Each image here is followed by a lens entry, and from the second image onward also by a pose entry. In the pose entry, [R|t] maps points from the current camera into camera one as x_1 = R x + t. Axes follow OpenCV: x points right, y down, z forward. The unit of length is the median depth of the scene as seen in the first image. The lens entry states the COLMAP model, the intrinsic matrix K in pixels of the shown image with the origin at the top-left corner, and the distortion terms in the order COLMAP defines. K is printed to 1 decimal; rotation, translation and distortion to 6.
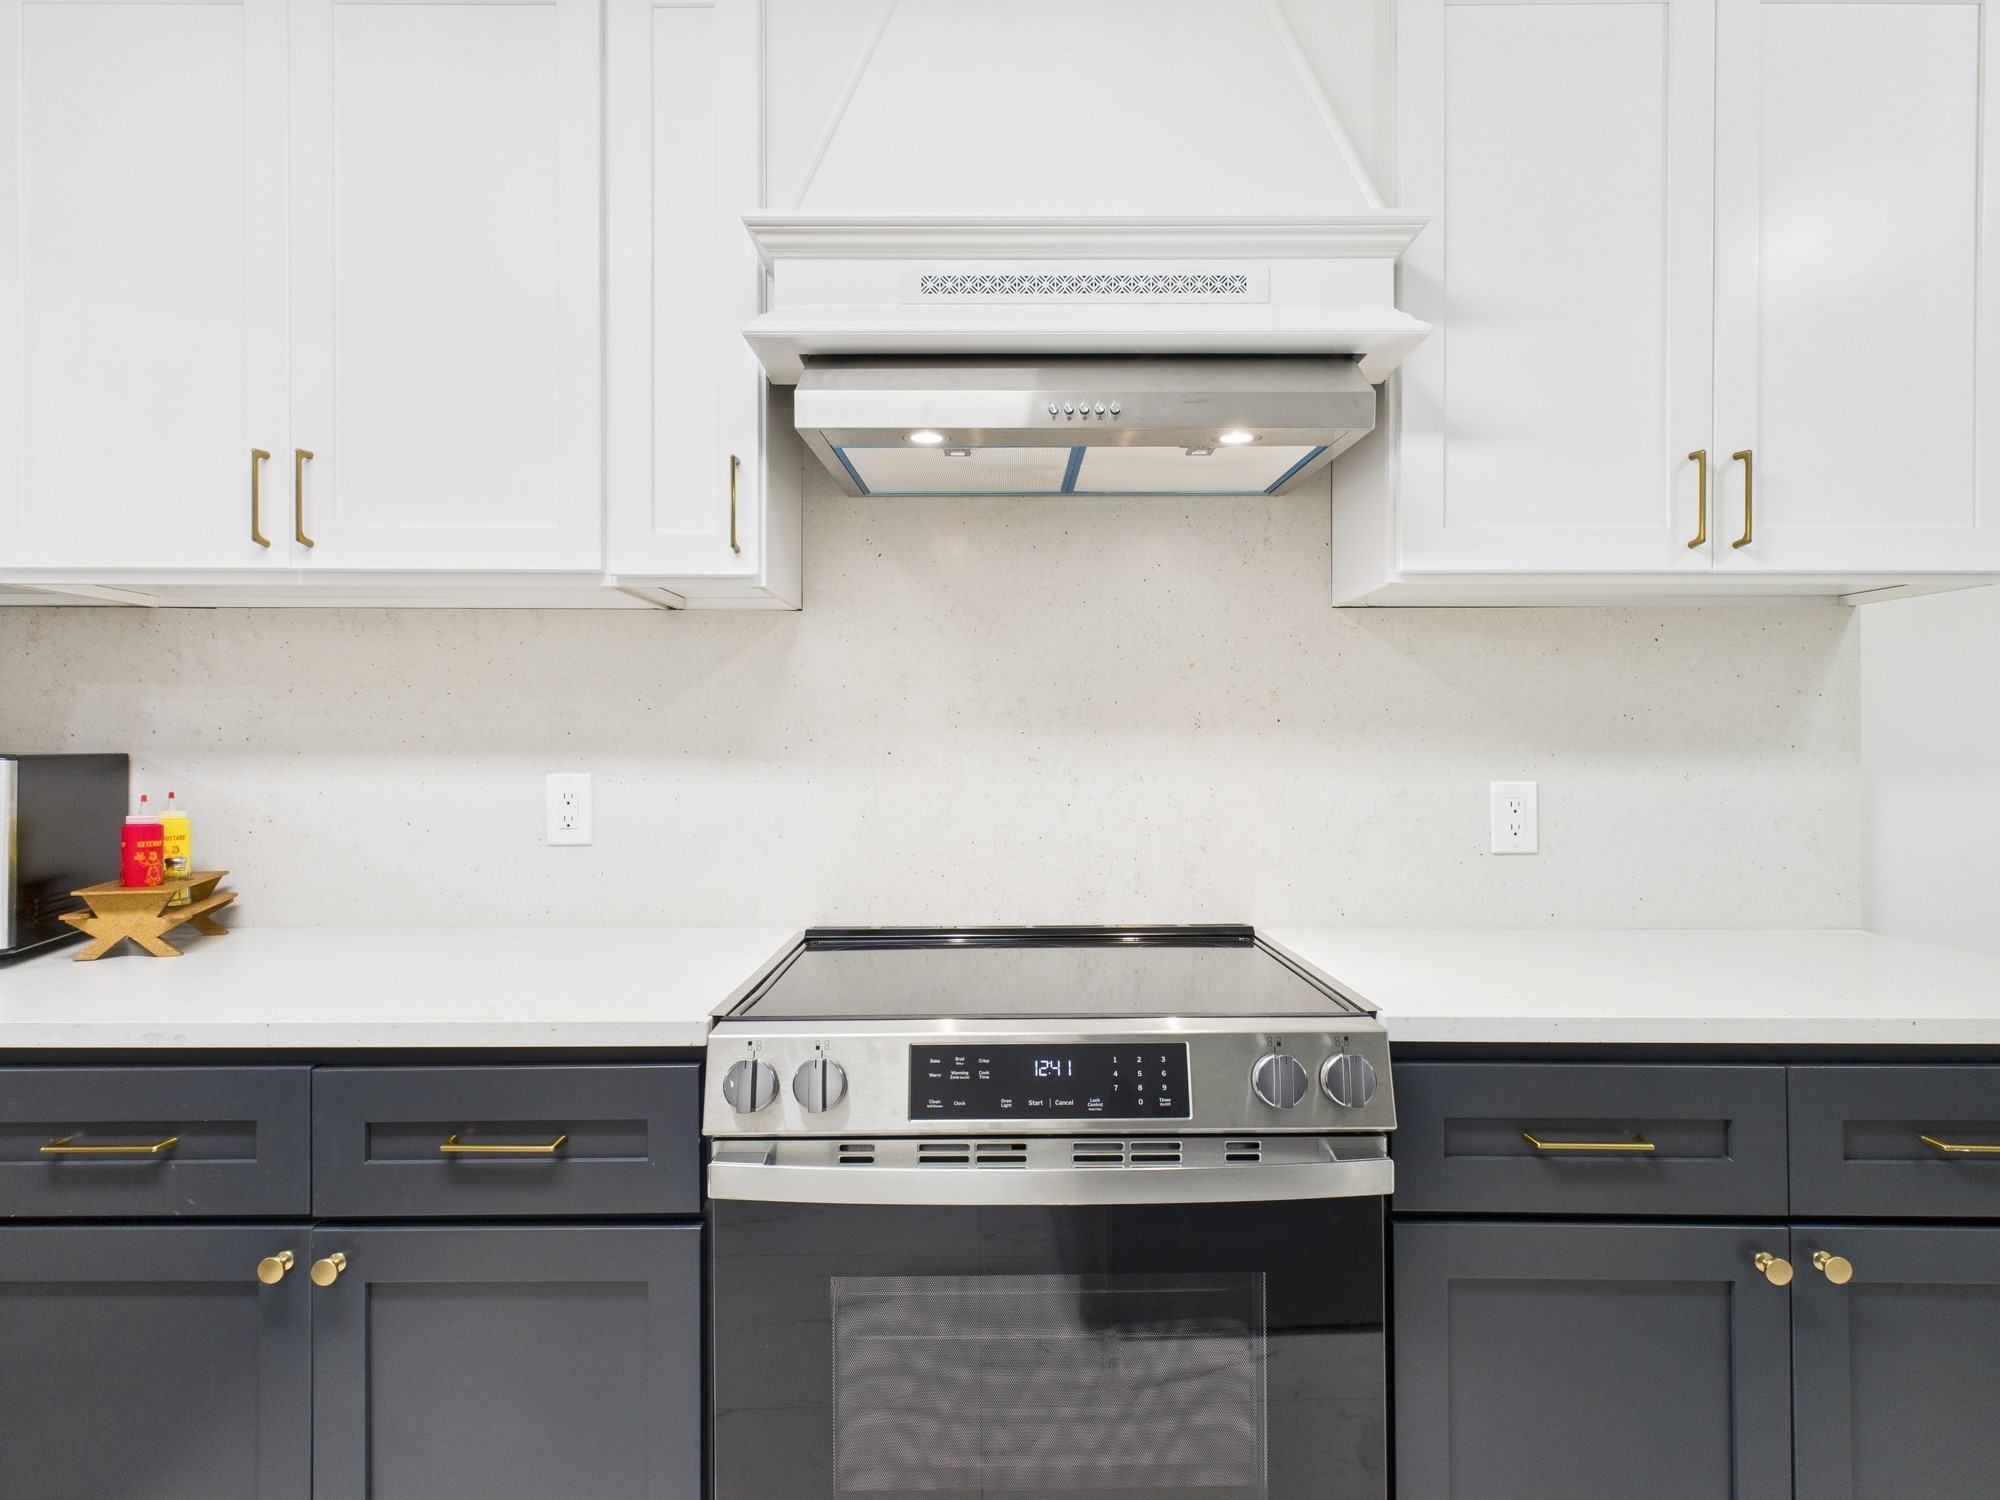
lens RADIAL K [[1051.0, 0, 998.3], [0, 1051.0, 745.5], [0, 0, 1]] dist [0.005103, -0.001069]
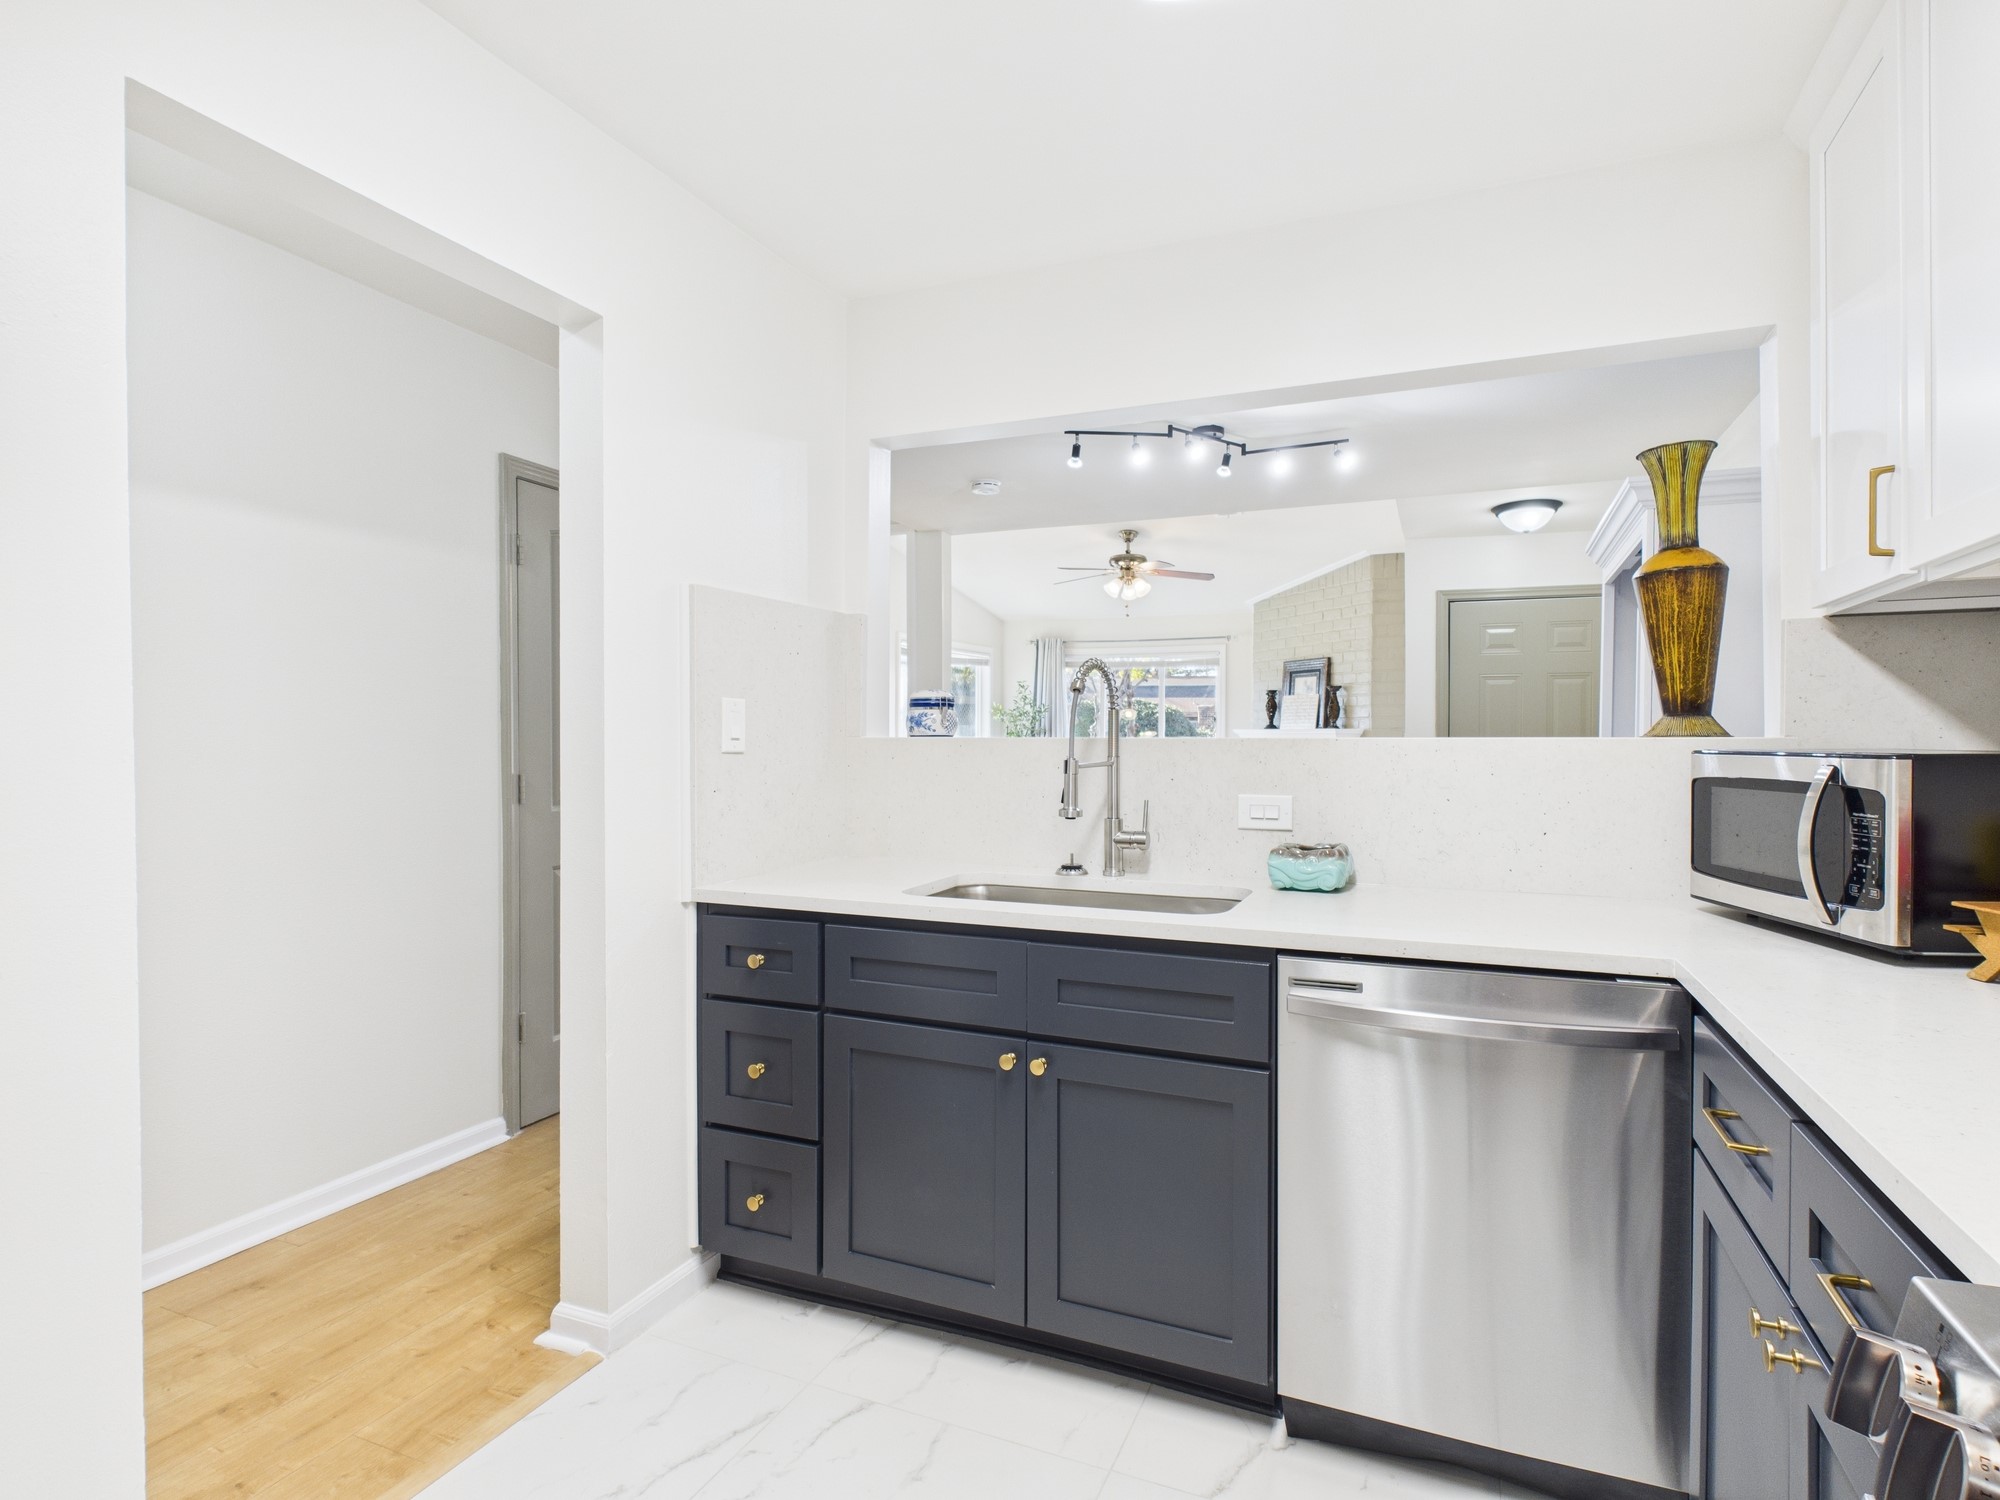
lens RADIAL K [[1051.0, 0, 1001.4], [0, 1051.0, 751.6], [0, 0, 1]] dist [0.005103, -0.001069]
pose [[-0.391686, 0.004544, -0.920088, 0.312271], [0.001712, 0.999990, 0.004210, 0.000792], [0.920097, 0.000074, -0.391690, 0.598207]]
